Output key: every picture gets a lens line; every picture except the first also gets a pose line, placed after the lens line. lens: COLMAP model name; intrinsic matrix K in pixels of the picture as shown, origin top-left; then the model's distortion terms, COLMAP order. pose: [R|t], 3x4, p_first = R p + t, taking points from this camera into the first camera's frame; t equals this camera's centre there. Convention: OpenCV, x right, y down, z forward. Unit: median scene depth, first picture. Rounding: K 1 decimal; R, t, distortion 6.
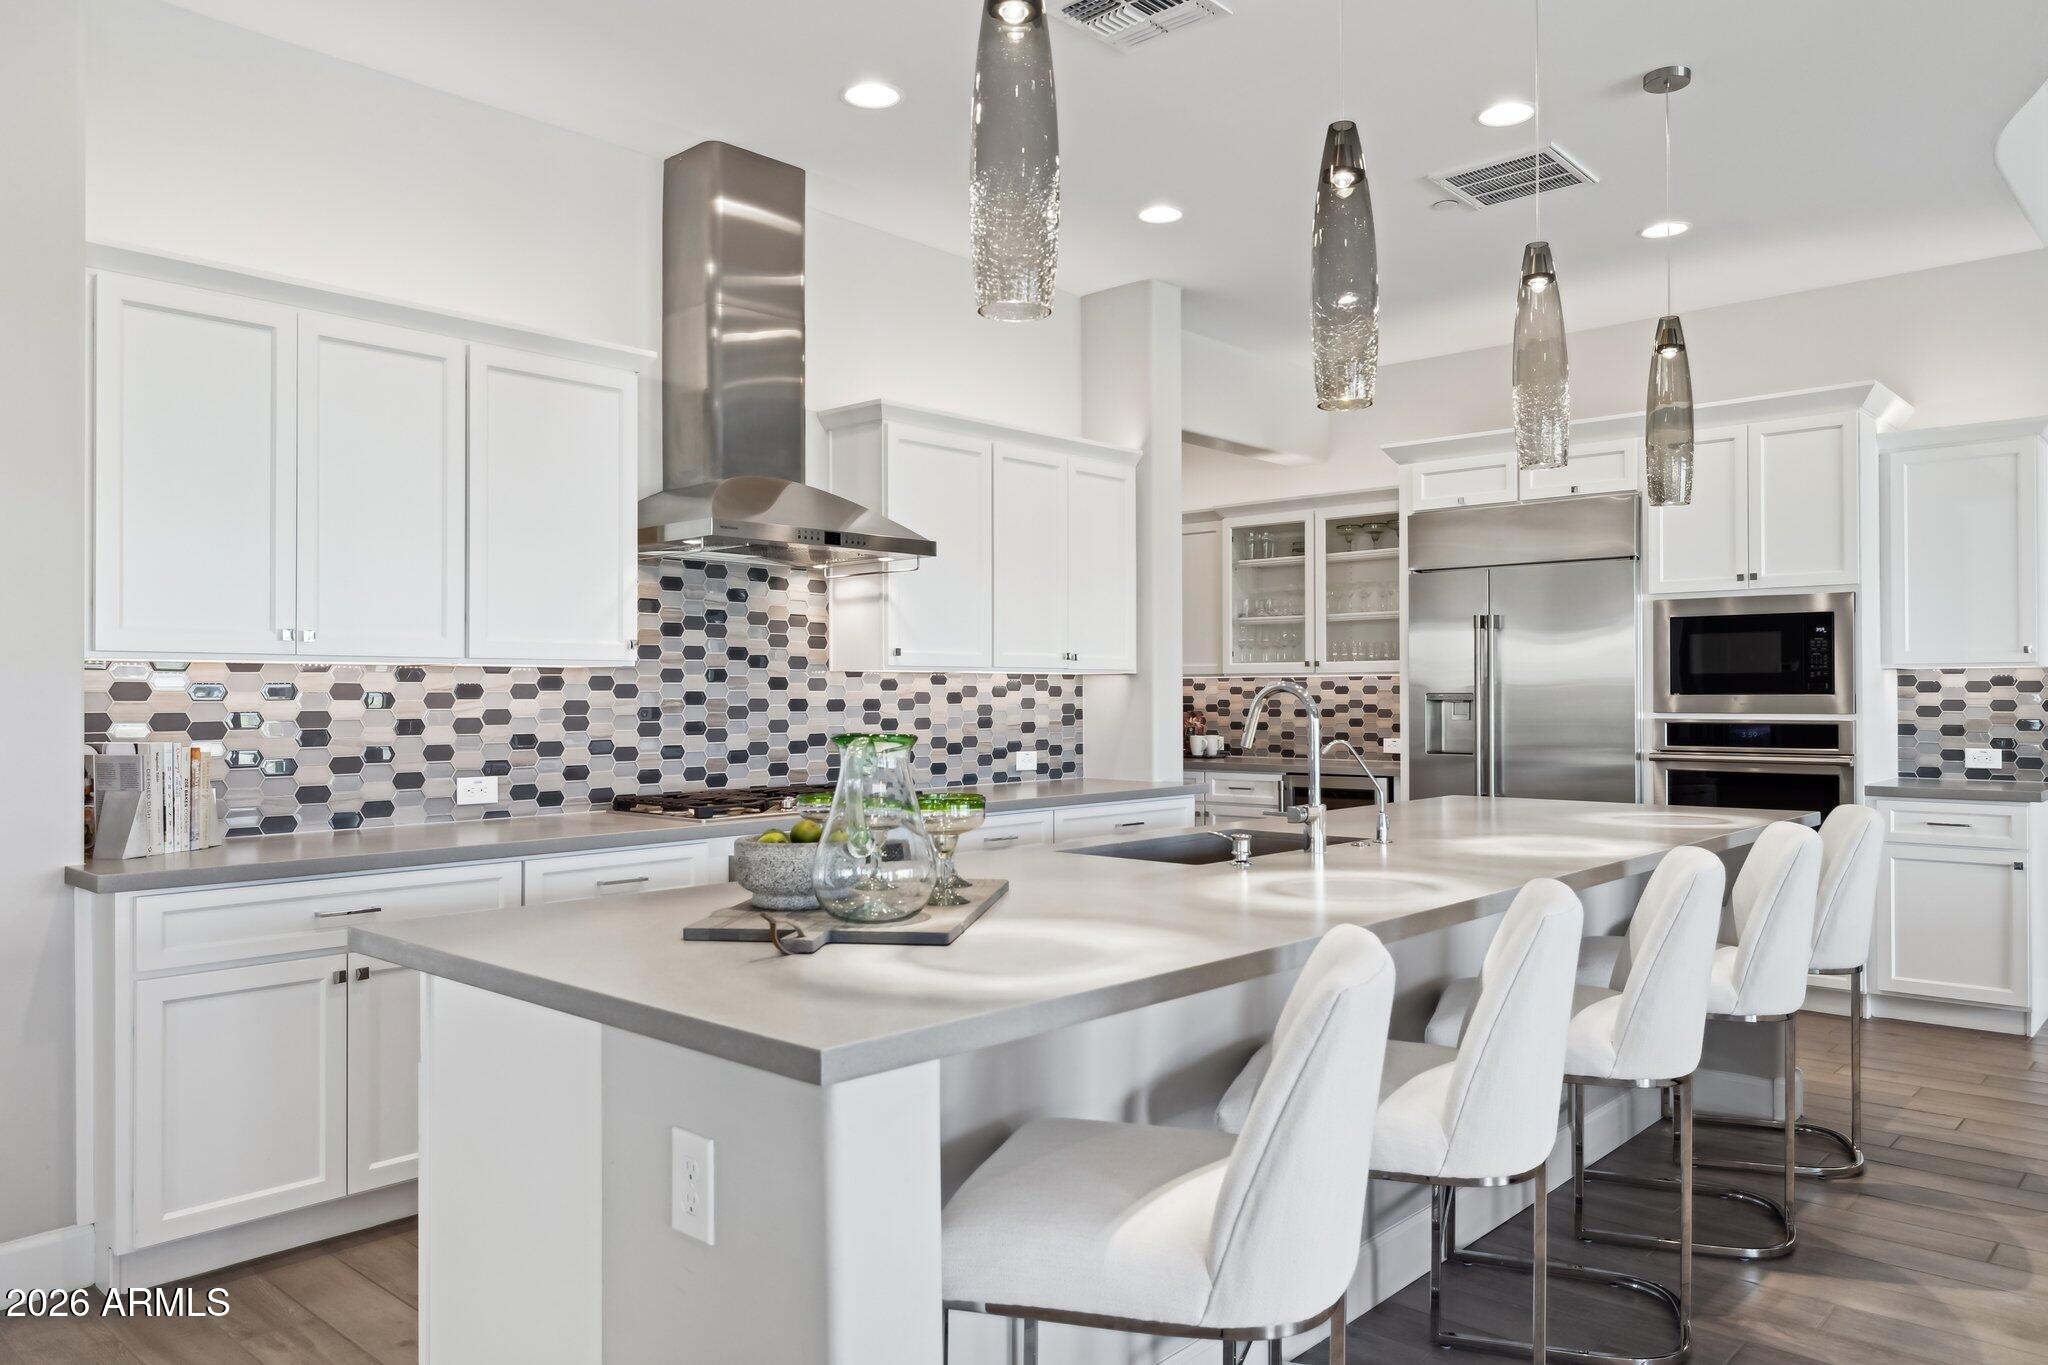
lens RADIAL K [[1404.7, 0, 1029.3], [0, 1404.7, 702.7], [0, 0, 1]] dist [-0.002686, -0.003969]
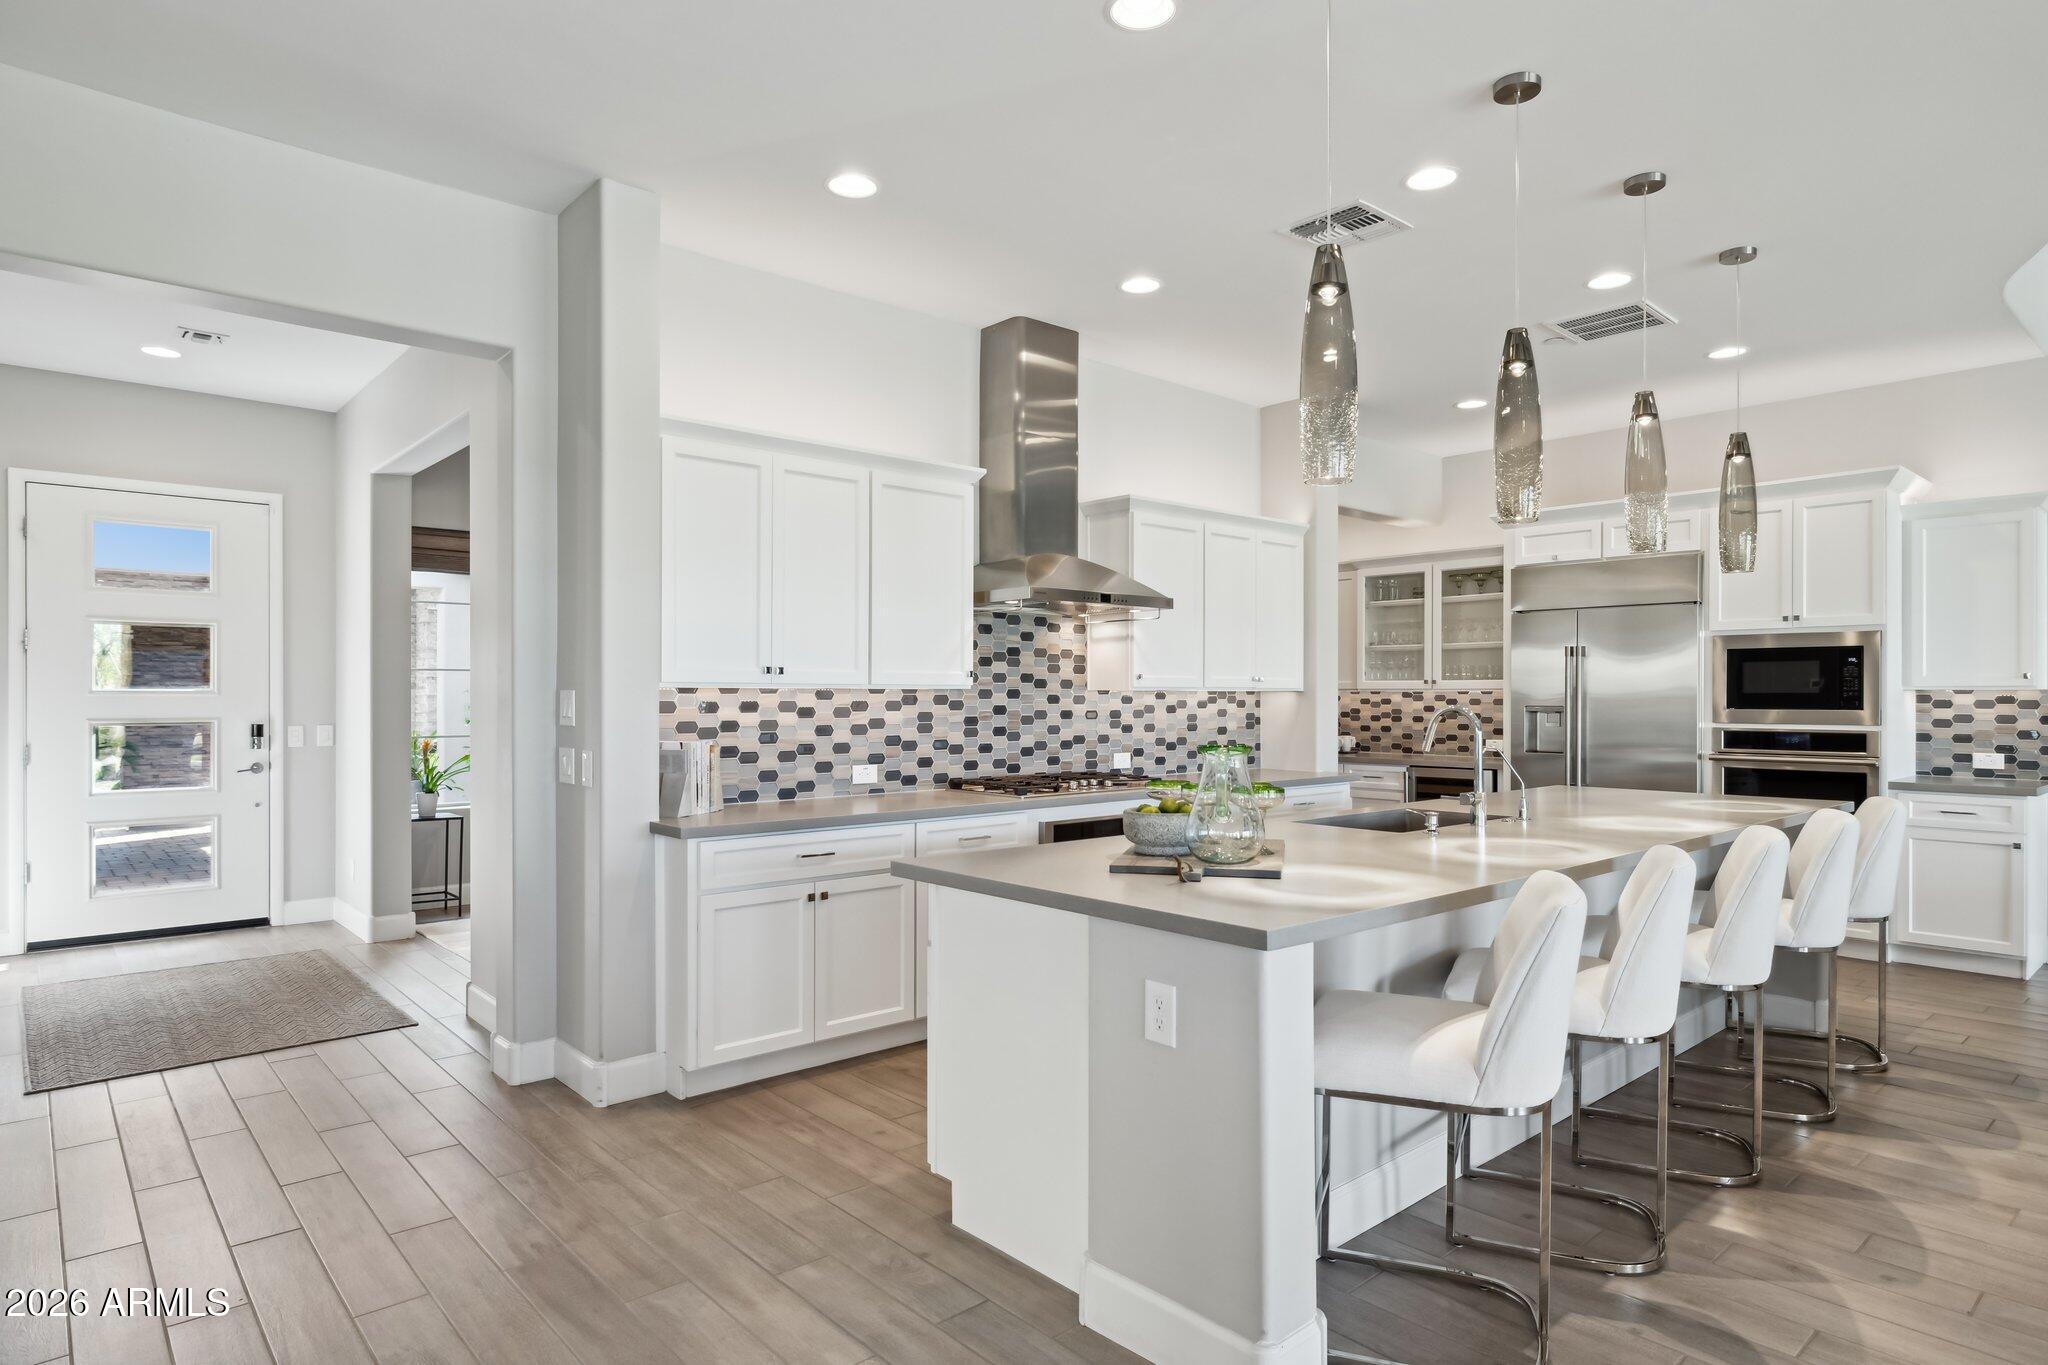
lens RADIAL K [[1134.5, 0, 1029.1], [0, 1134.5, 710.1], [0, 0, 1]] dist [-0.004521, -0.001084]
pose [[0.994166, 0.005309, -0.107733, -0.076577], [-0.004609, 0.999967, 0.006745, -0.009842], [0.107766, -0.006209, 0.994157, -0.116203]]
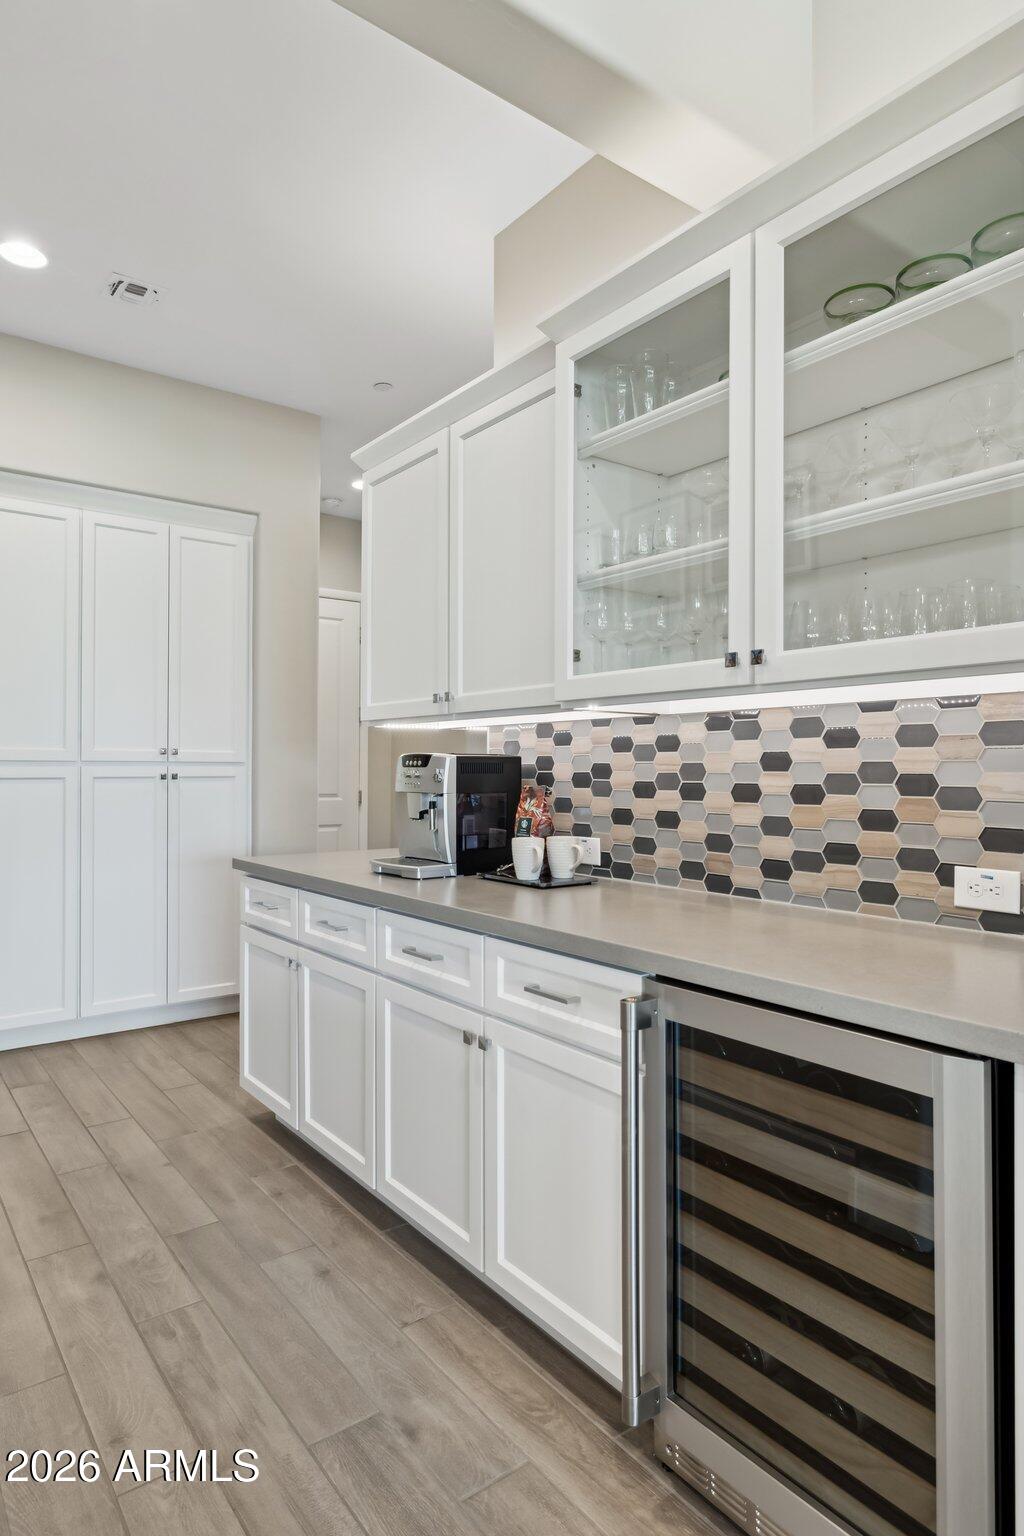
lens RADIAL K [[894.4, 0, 512.0], [0, 894.4, 768.0], [0, 0, 1]] dist [0.000414, -0.001273]
pose [[0.982914, 0.004614, -0.184008, 0.263819], [-0.005834, 0.999964, -0.006092, 0.002568], [0.183973, 0.007062, 0.982906, 1.089612]]
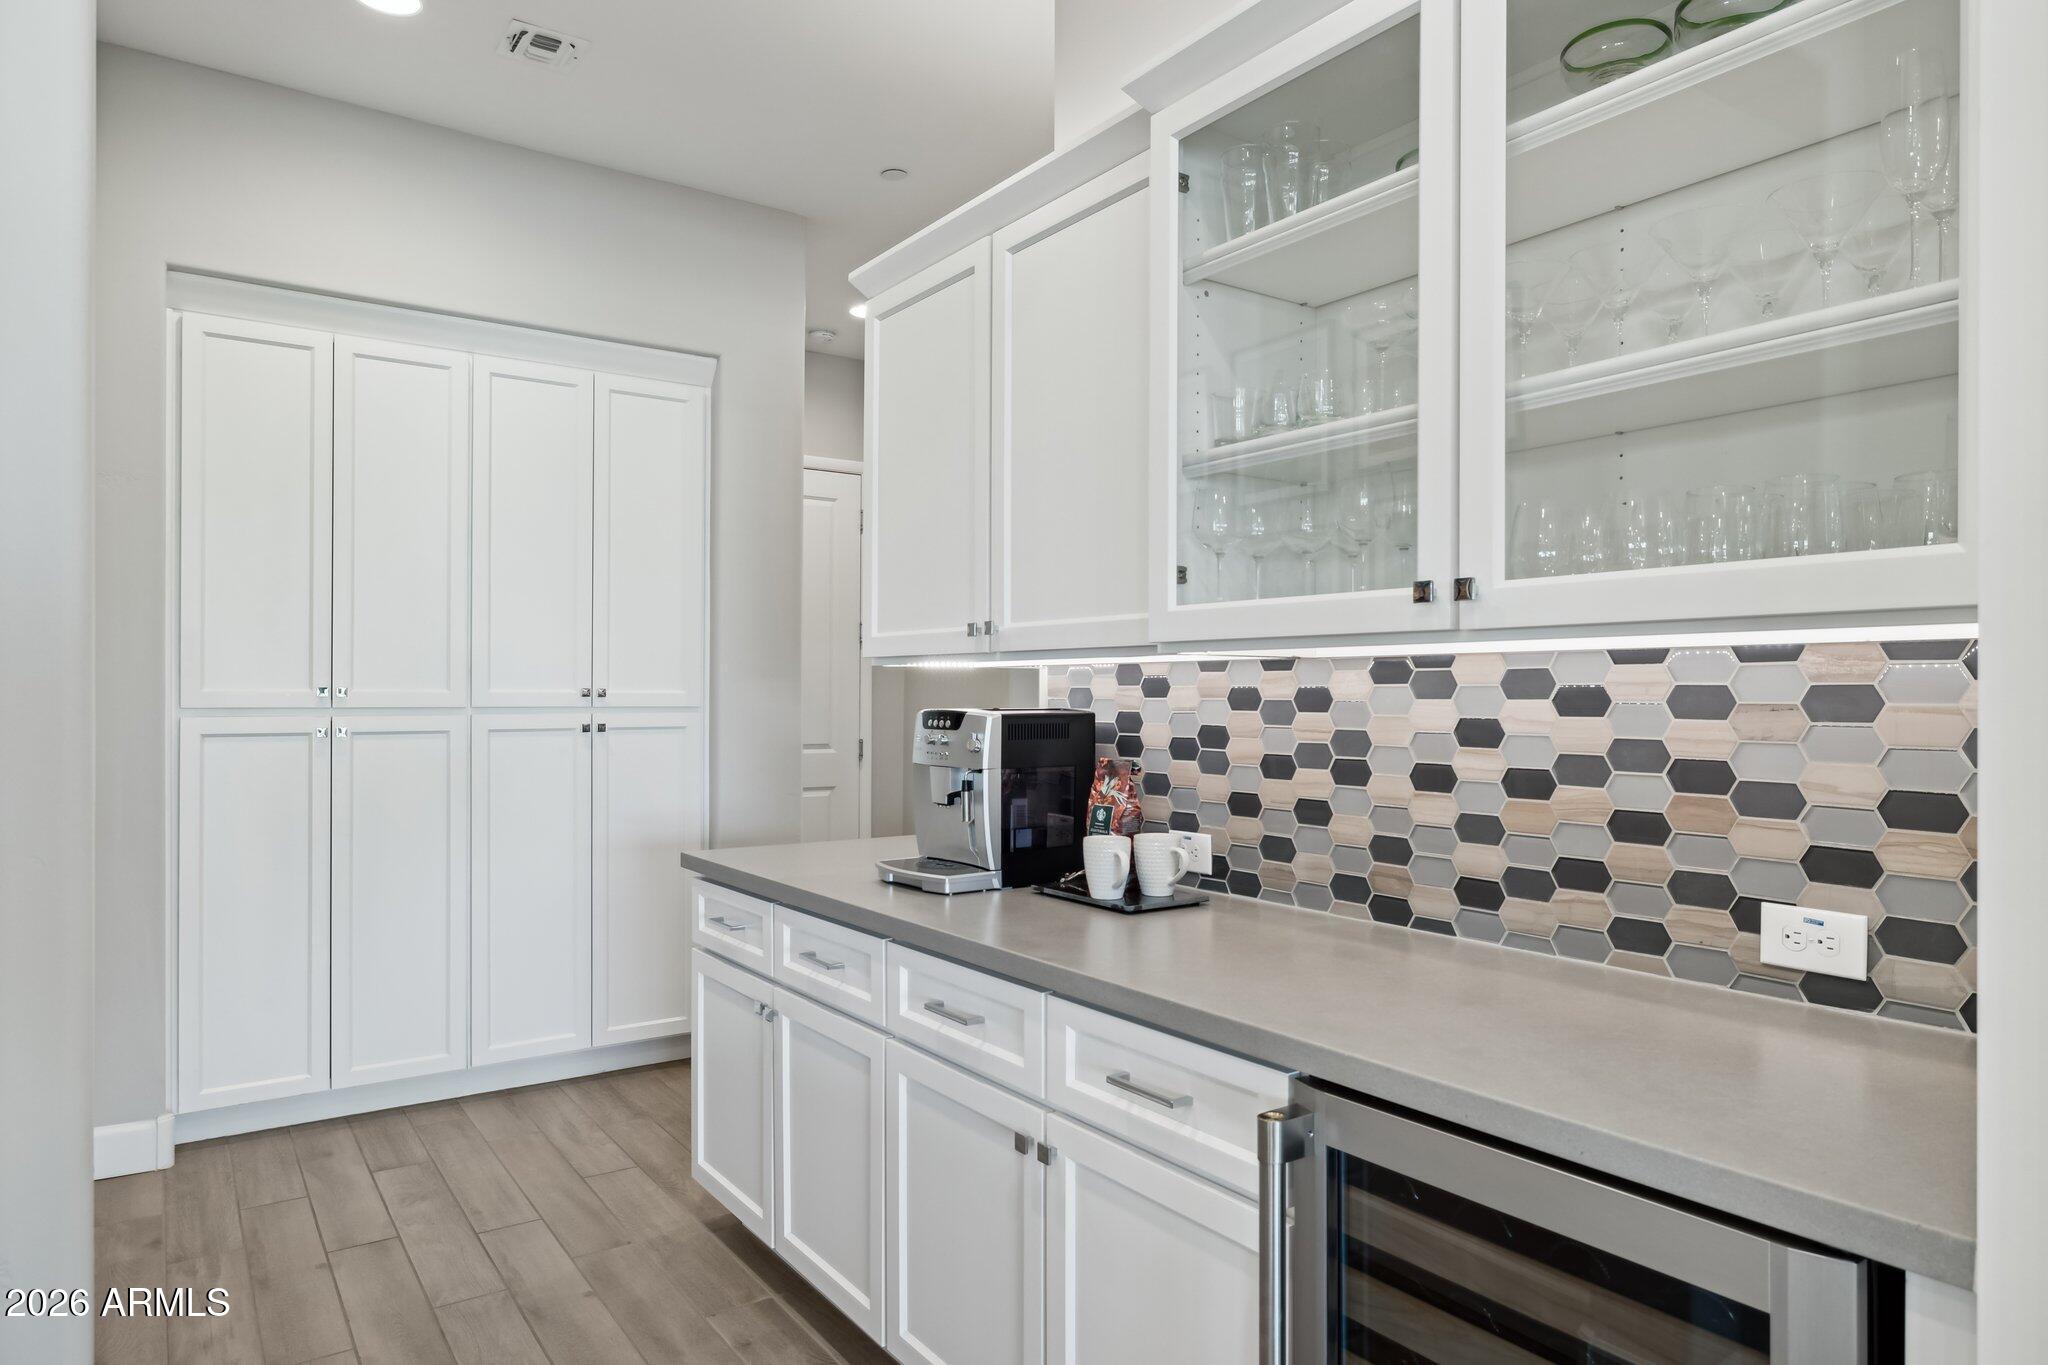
lens RADIAL K [[1237.7, 0, 1026.3], [0, 1237.7, 700.1], [0, 0, 1]] dist [-0.006478, 0.000044]
pose [[0.975978, 0.006833, -0.217762, 0.254025], [-0.006976, 0.999976, 0.000113, -0.012709], [0.217757, 0.001409, 0.976002, 1.112920]]
